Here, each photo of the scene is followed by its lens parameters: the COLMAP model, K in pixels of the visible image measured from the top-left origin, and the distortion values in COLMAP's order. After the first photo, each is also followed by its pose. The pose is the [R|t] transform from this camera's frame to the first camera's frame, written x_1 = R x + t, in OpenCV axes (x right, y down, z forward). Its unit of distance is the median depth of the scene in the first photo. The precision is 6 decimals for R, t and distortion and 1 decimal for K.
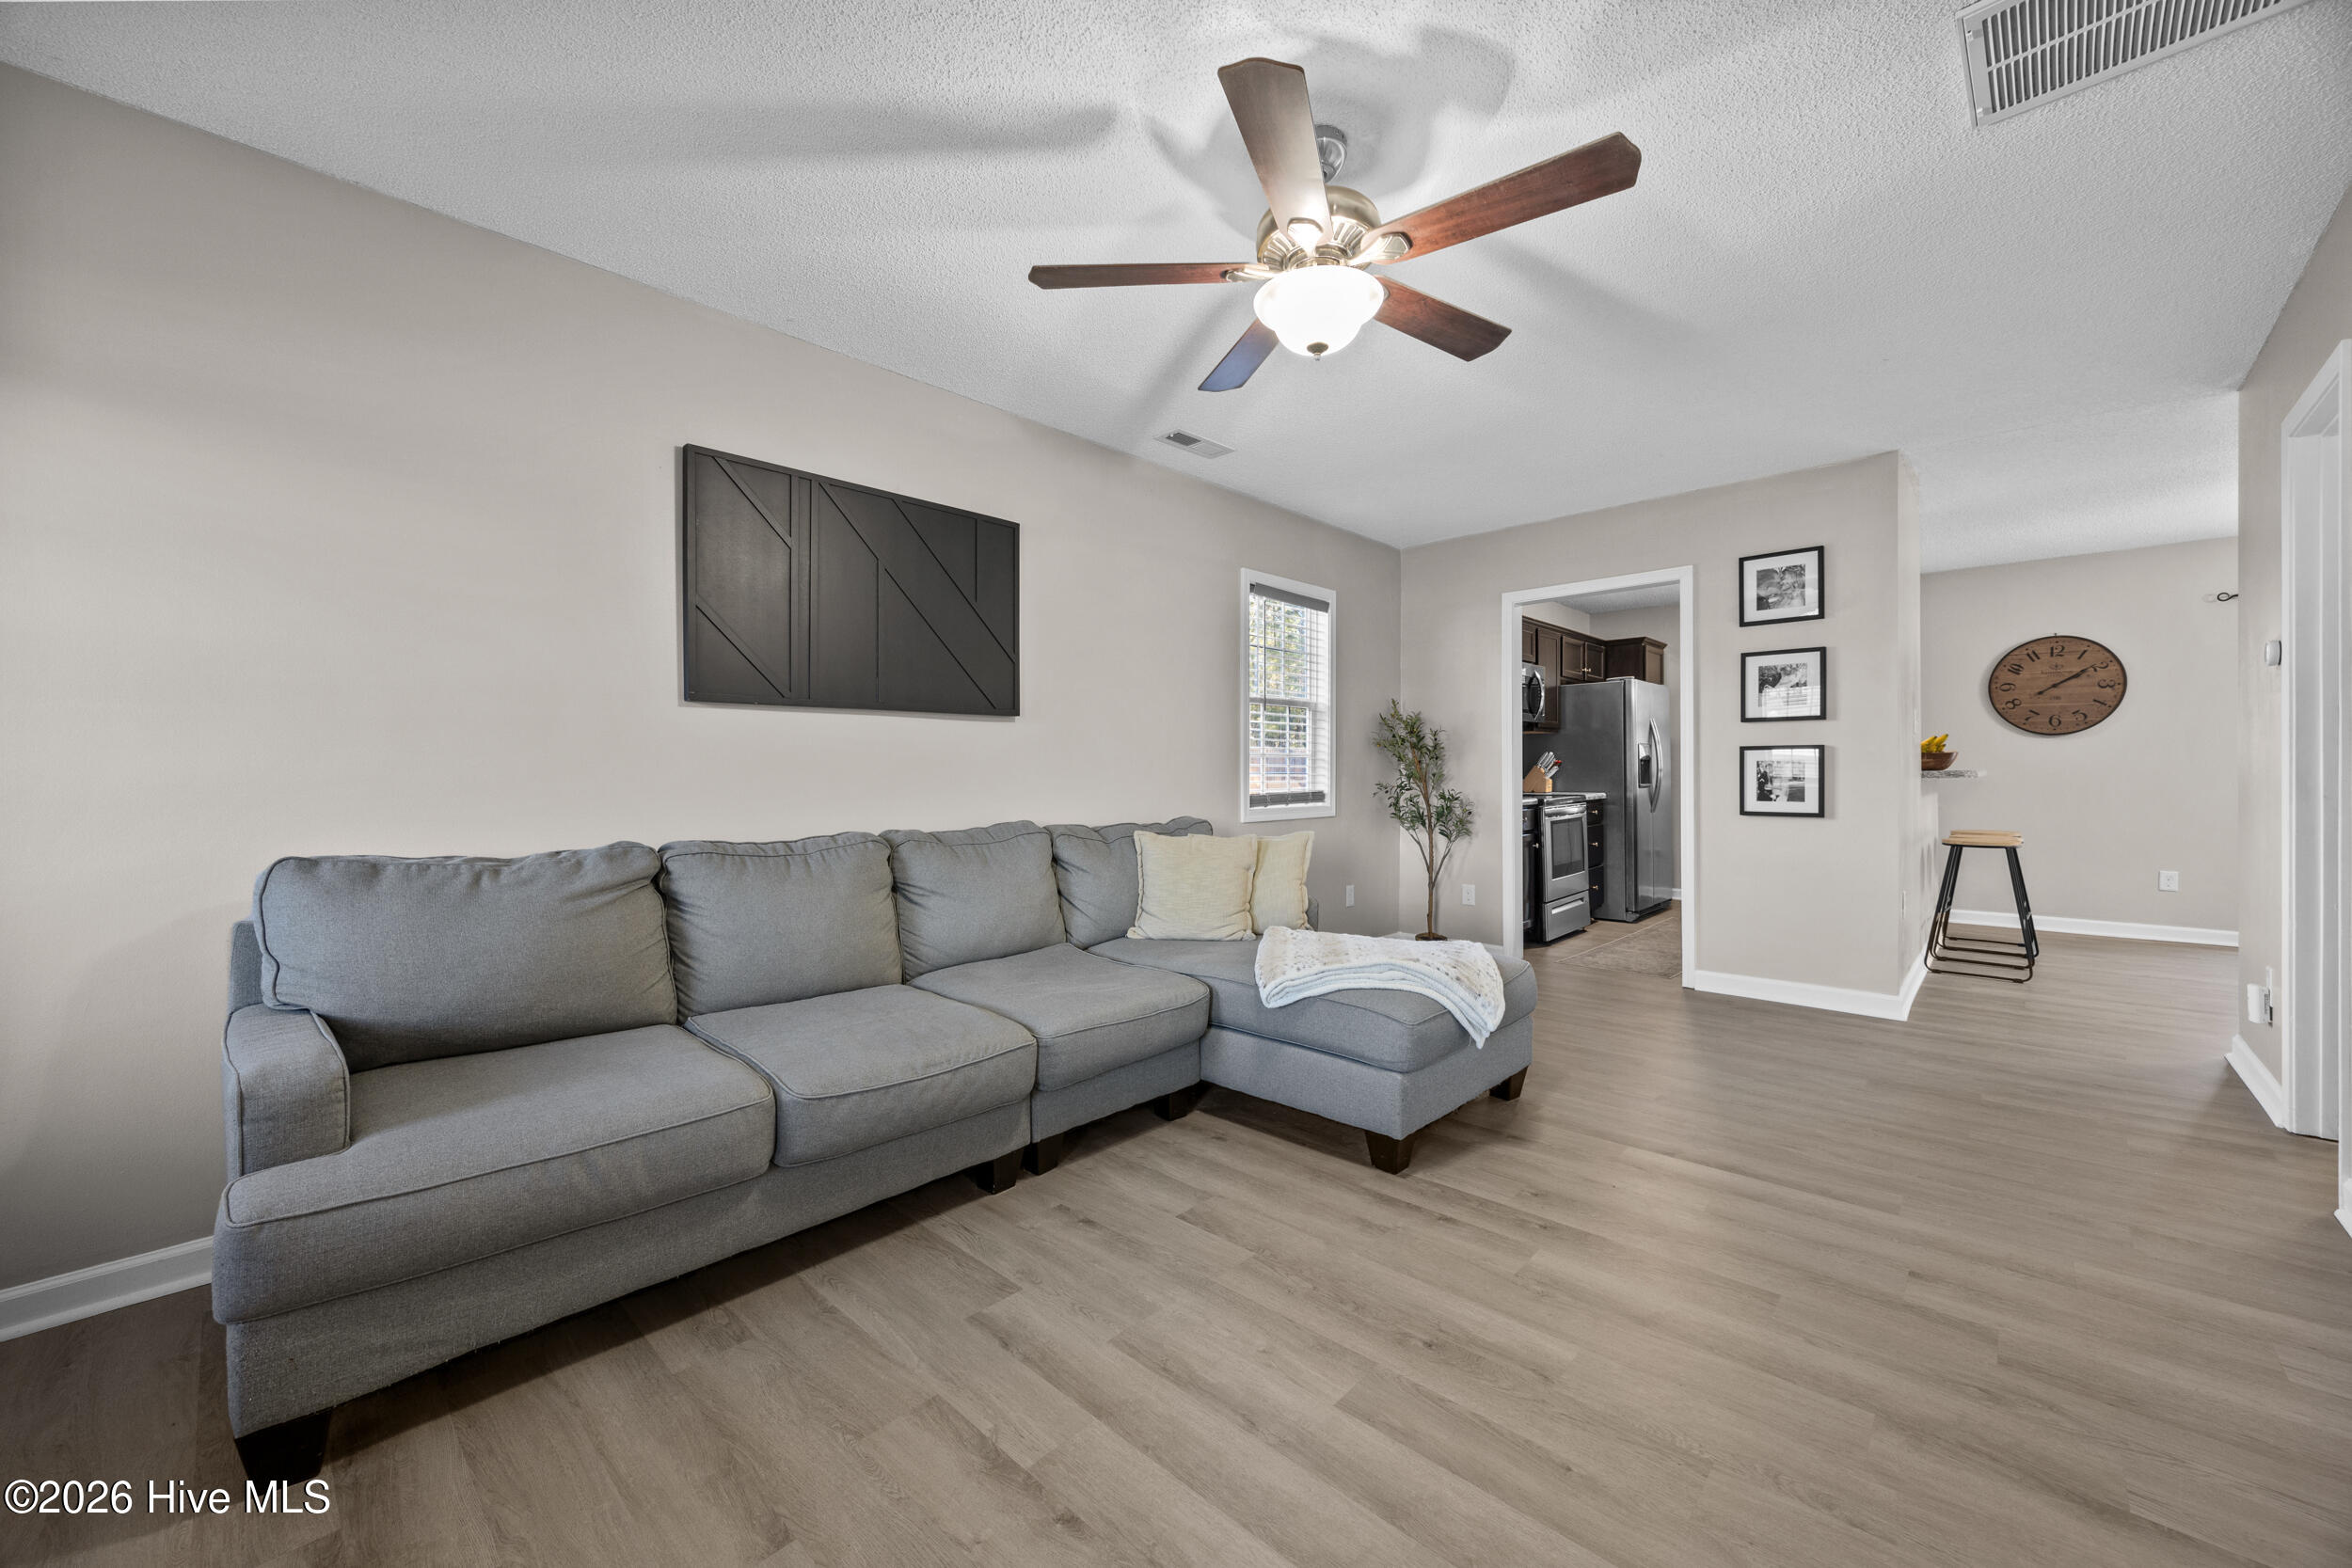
lens RADIAL K [[893.5, 0, 1176.0], [0, 893.5, 784.0], [0, 0, 1]] dist [0.002559, 0.000258]
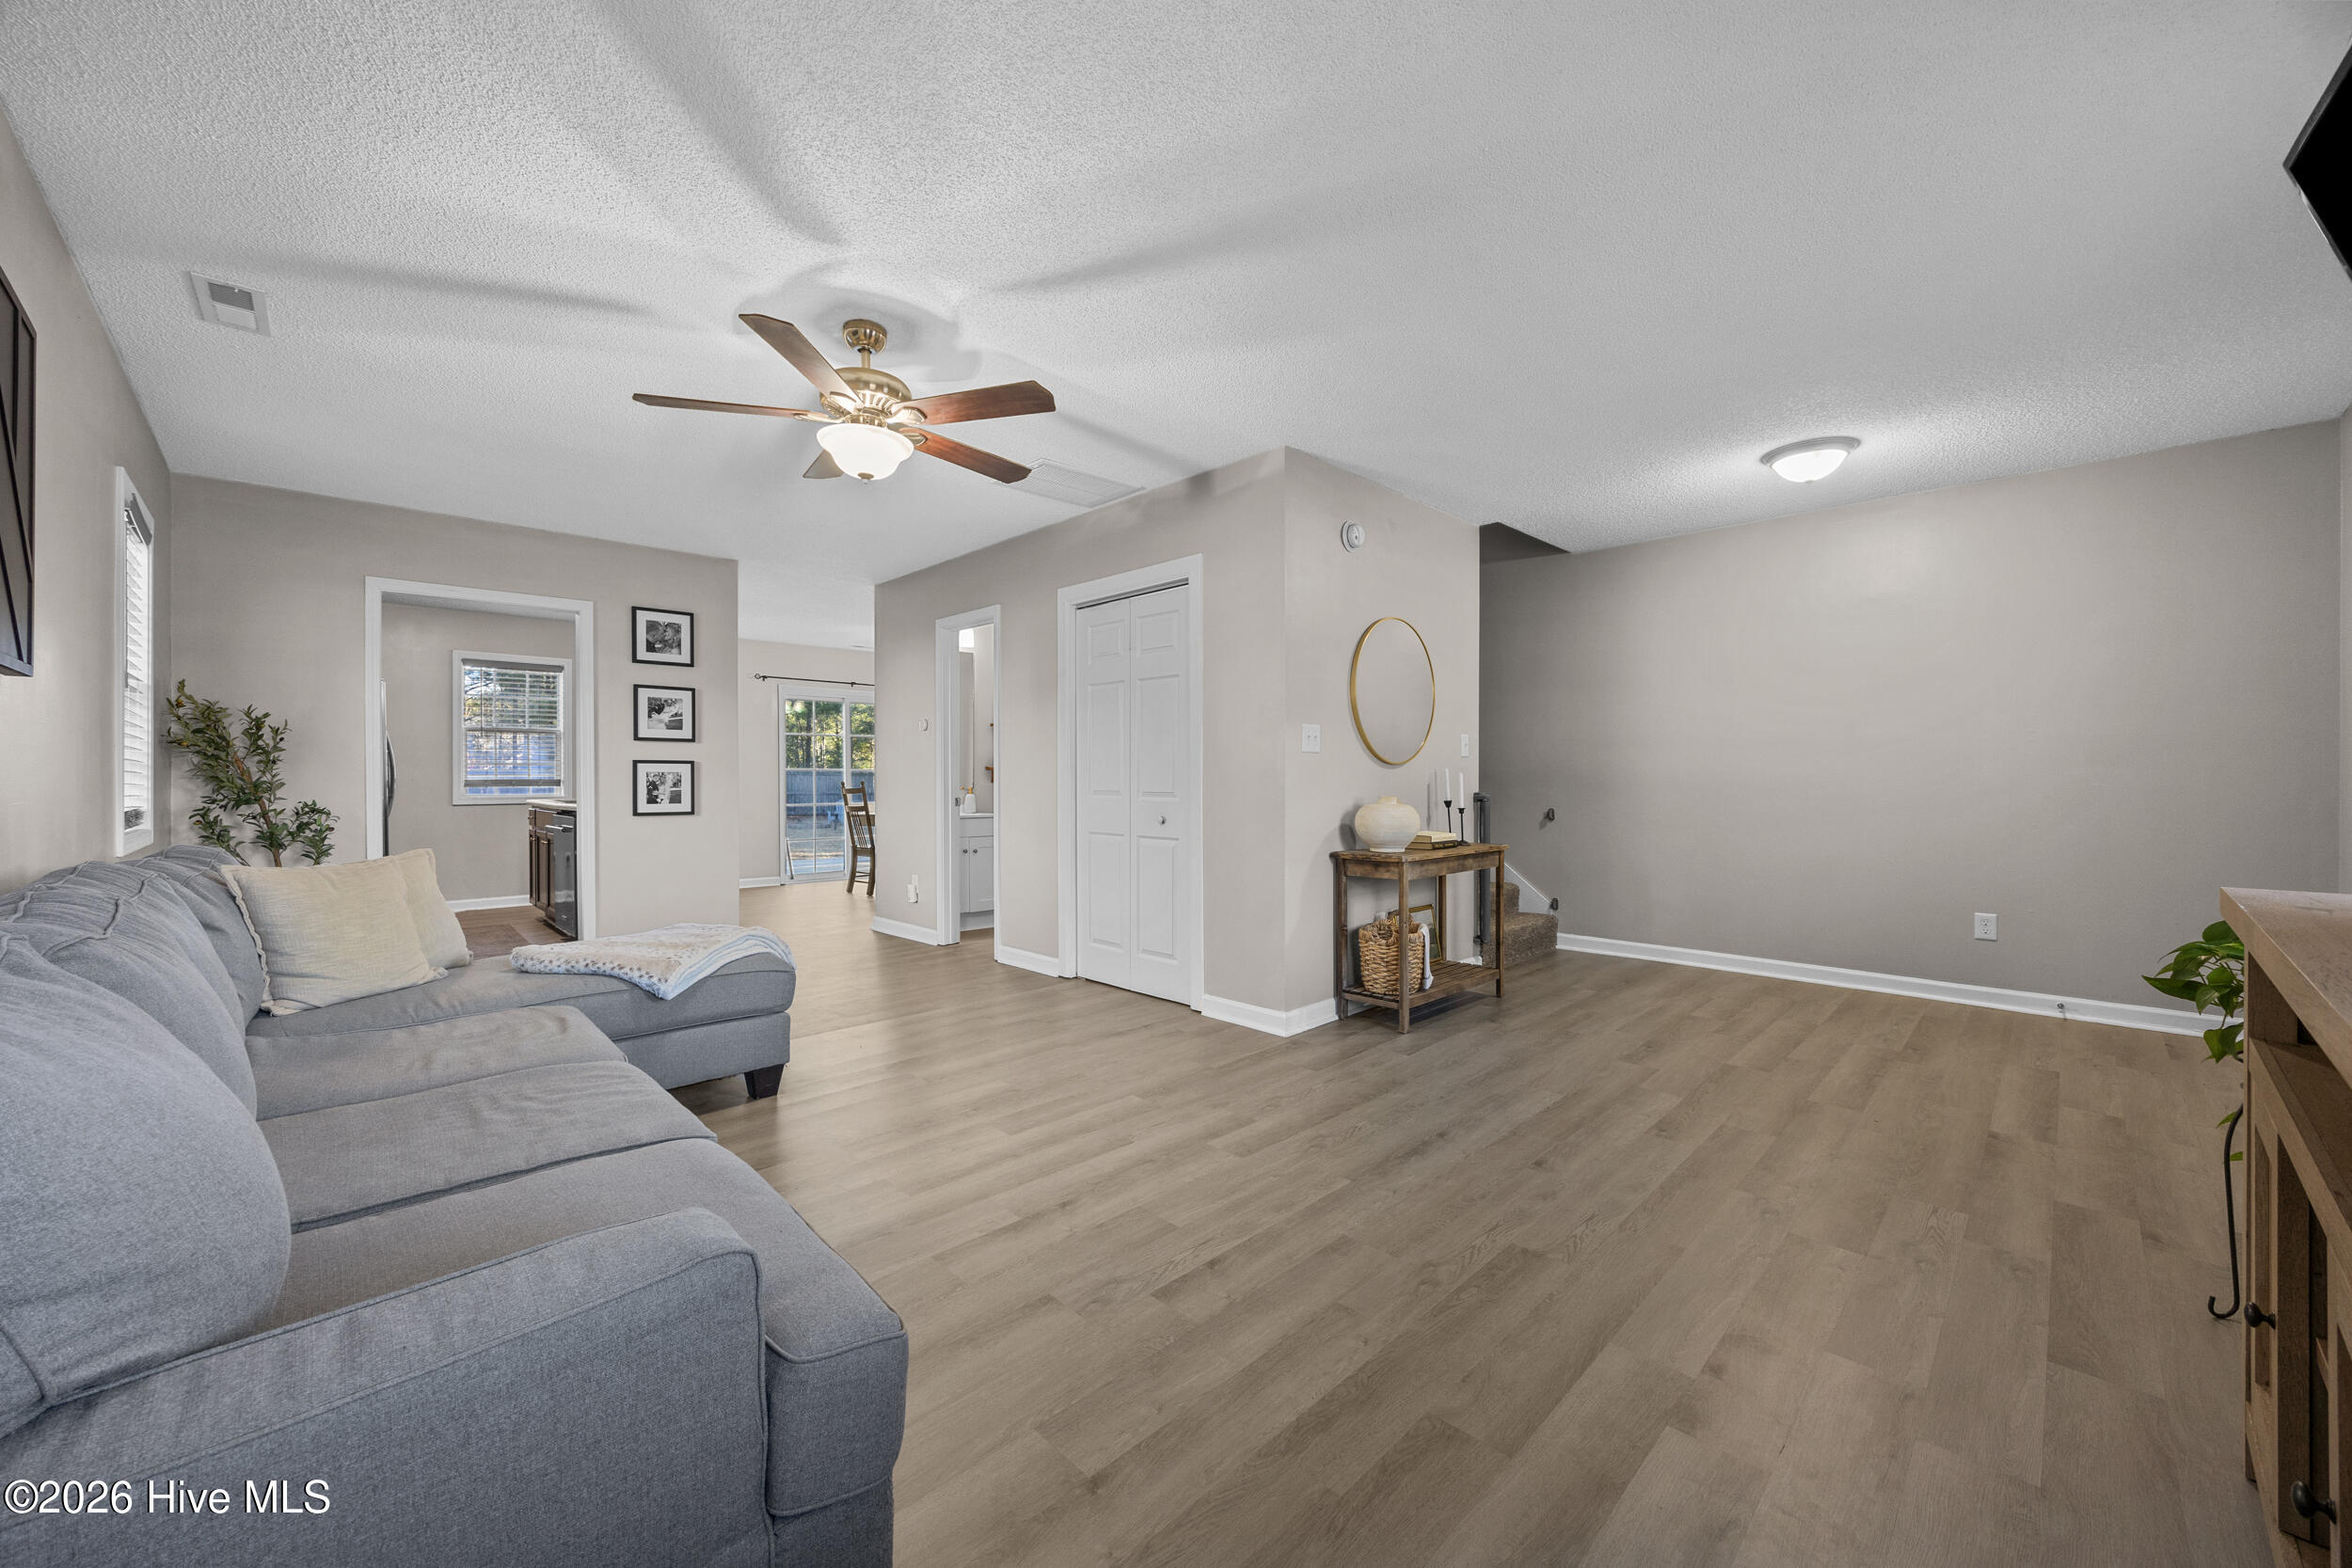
lens RADIAL K [[893.5, 0, 1176.0], [0, 893.5, 784.0], [0, 0, 1]] dist [0.002559, 0.000258]
pose [[0.029210, -0.000367, 0.999573, -0.589855], [0.012508, 0.999922, 0.000001, 0.000214], [-0.999495, 0.012502, 0.029213, 0.227383]]
